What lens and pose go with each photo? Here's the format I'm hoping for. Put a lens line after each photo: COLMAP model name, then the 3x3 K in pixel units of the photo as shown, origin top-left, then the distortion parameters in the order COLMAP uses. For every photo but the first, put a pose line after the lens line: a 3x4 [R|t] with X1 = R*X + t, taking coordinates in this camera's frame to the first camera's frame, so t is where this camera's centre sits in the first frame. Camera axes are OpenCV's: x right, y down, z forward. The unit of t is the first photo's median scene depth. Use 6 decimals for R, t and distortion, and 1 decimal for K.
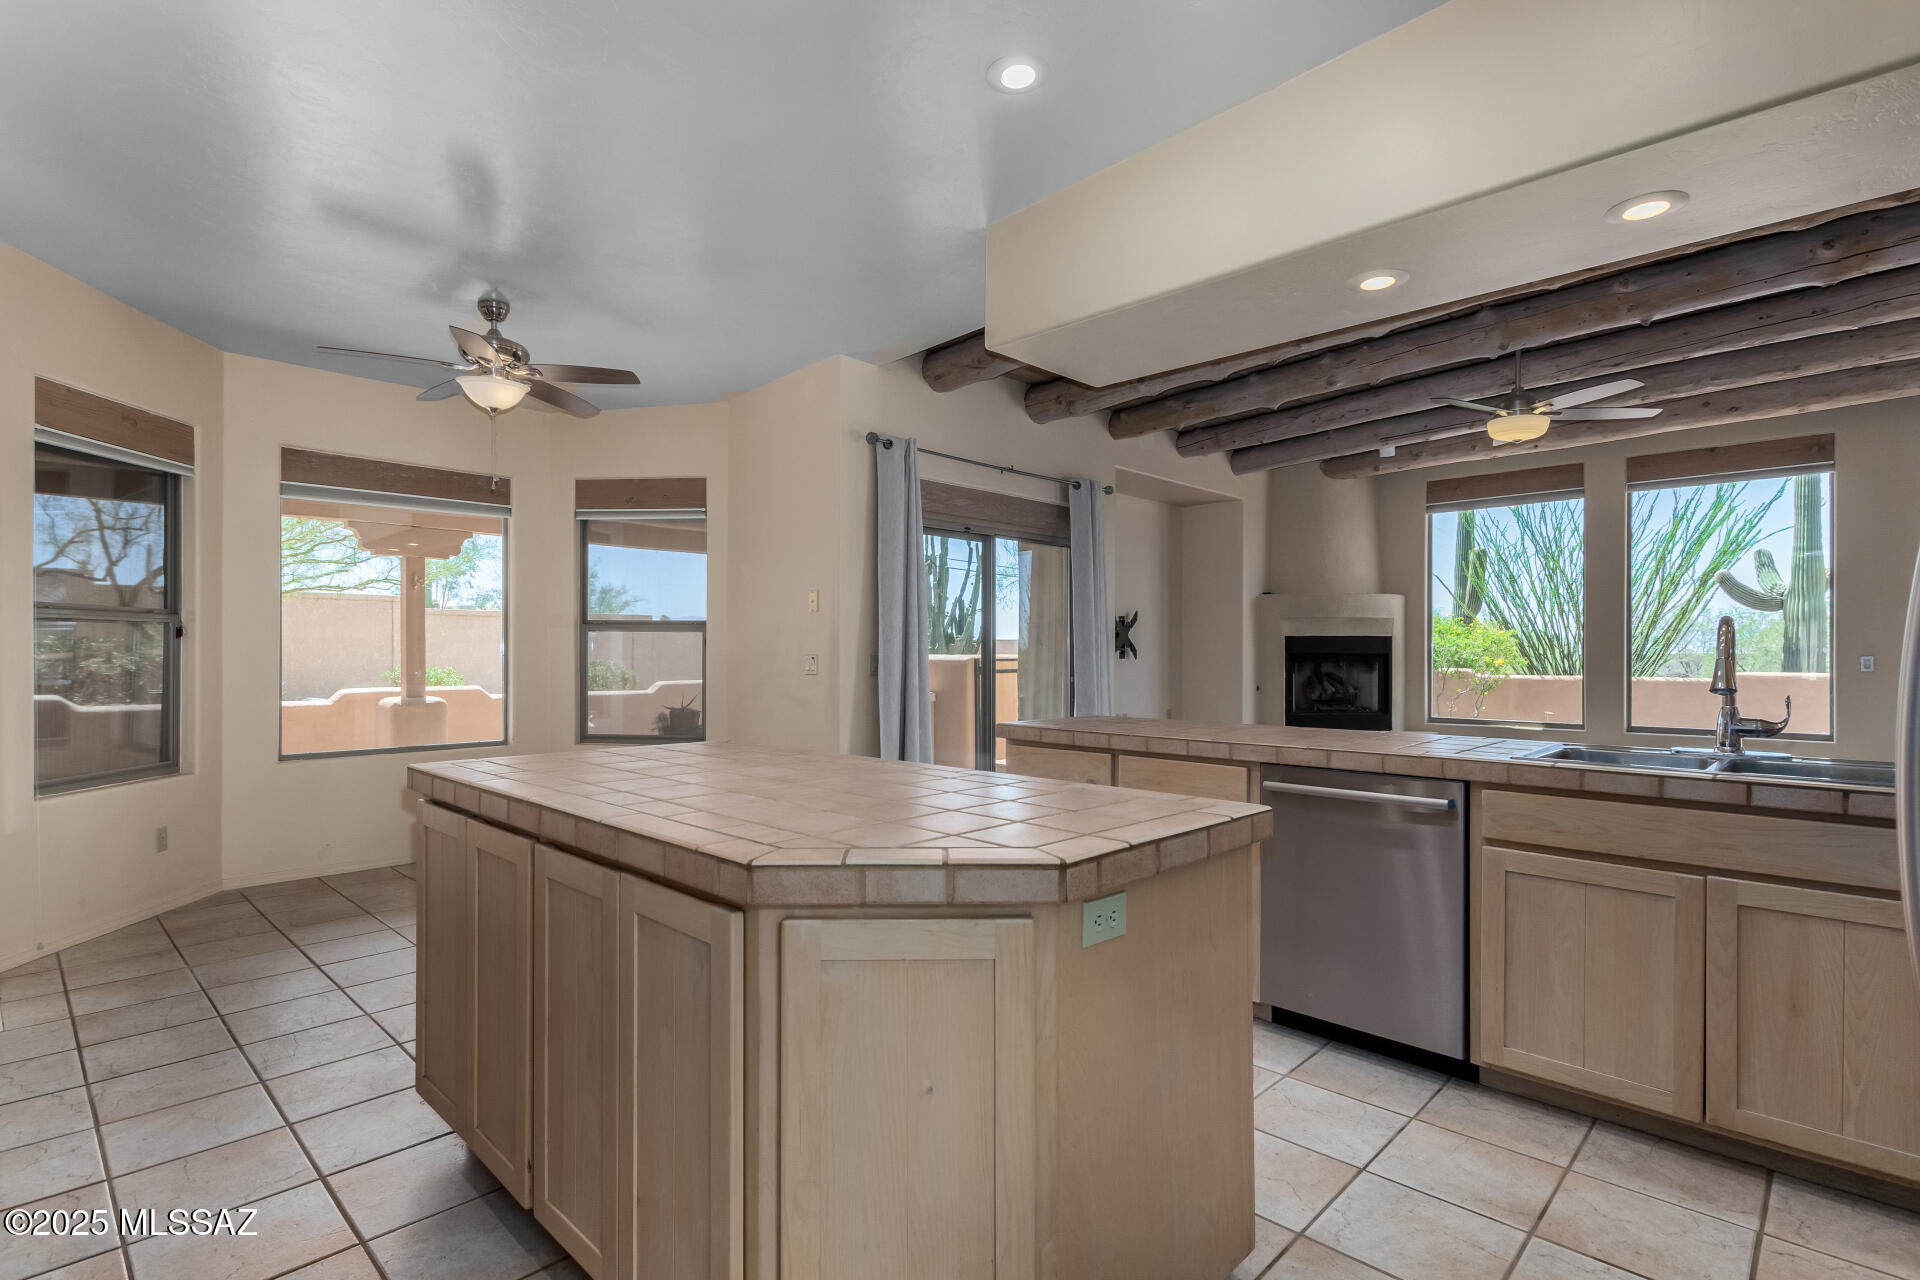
lens RADIAL K [[928.8, 0, 953.4], [0, 928.8, 652.2], [0, 0, 1]] dist [0.025262, 0.000286]
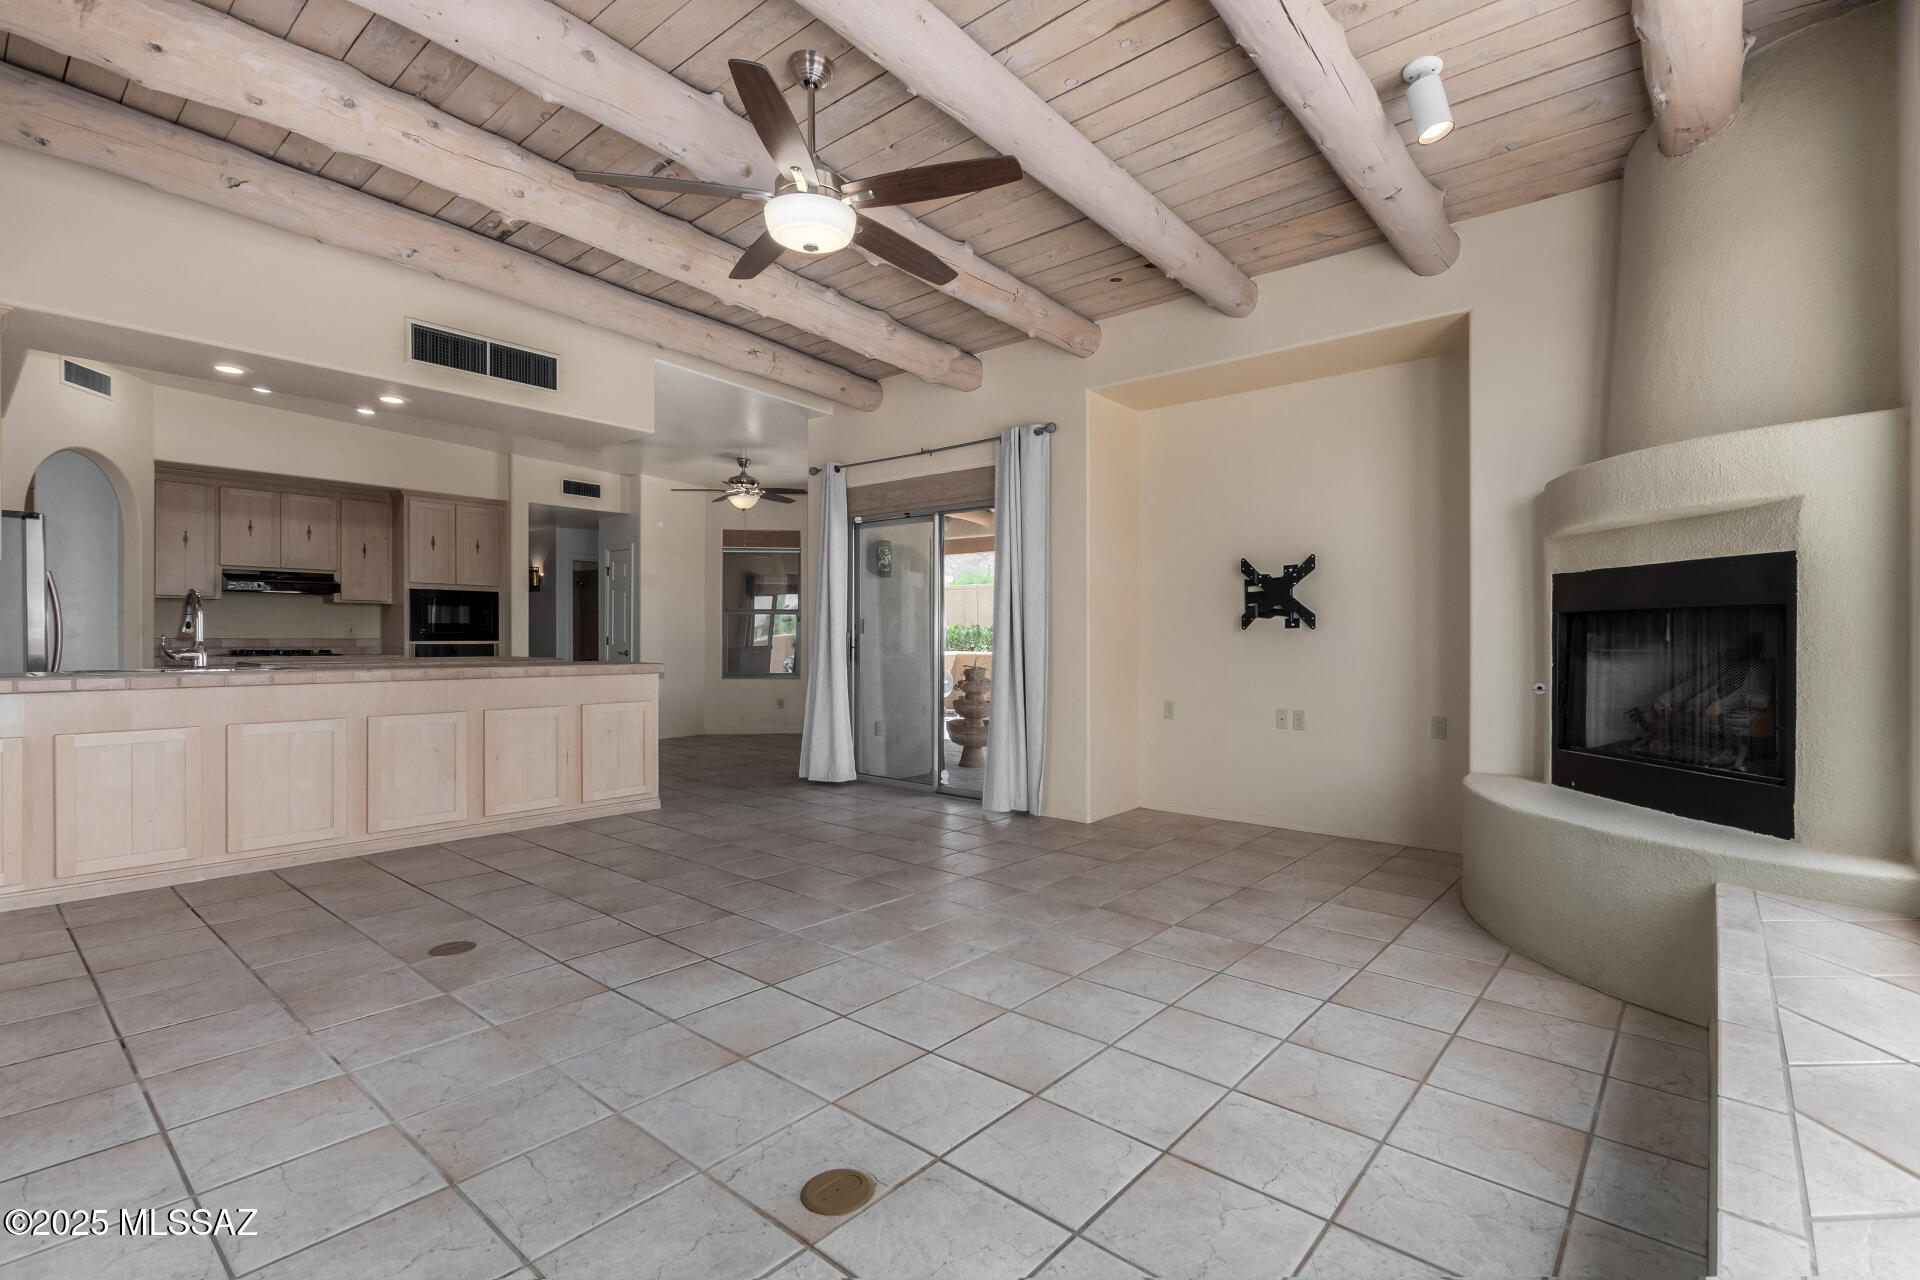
lens RADIAL K [[880.0, 0, 957.6], [0, 880.0, 641.1], [0, 0, 1]] dist [0.012874, -0.000023]
pose [[0.065232, 0.004414, -0.997860, 0.987516], [-0.005374, 0.999977, 0.004072, 0.017440], [0.997856, 0.005097, 0.065254, 0.891590]]
